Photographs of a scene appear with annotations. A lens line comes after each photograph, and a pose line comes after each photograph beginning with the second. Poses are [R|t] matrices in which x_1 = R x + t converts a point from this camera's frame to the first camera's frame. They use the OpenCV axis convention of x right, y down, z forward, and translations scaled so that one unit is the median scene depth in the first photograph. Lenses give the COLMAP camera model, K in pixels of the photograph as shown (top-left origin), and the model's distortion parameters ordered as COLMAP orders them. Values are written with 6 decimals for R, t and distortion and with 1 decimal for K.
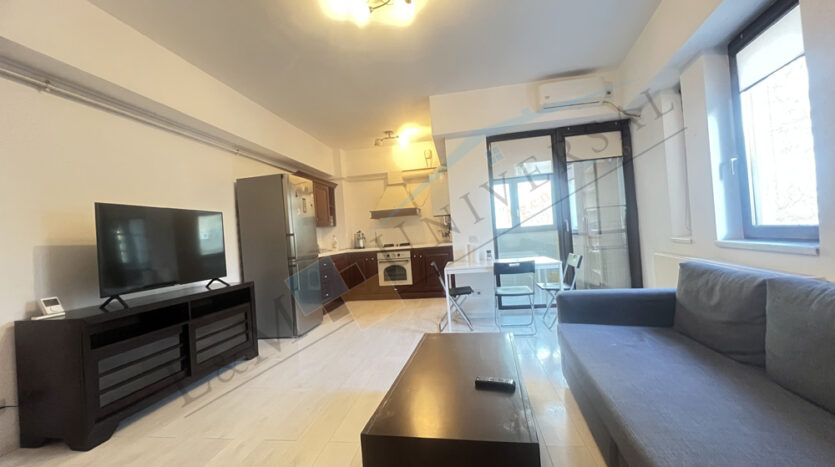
lens RADIAL K [[333.2, 0, 417.5], [0, 333.2, 233.5], [0, 0, 1]] dist [0.000817, 0.000225]
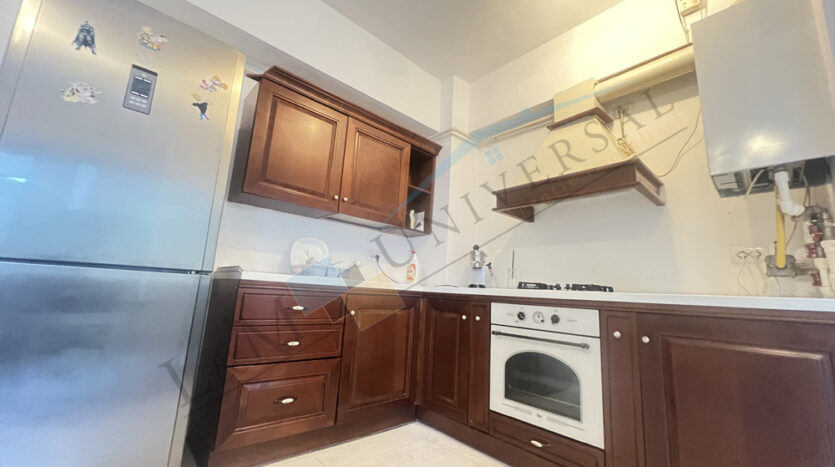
lens RADIAL K [[334.6, 0, 417.5], [0, 334.6, 233.5], [0, 0, 1]] dist [-0.000850, -0.000026]
pose [[0.774619, -0.000727, -0.632427, 0.033367], [-0.097889, 0.987810, -0.121033, 0.037176], [0.624806, 0.155662, 0.765106, 0.676167]]
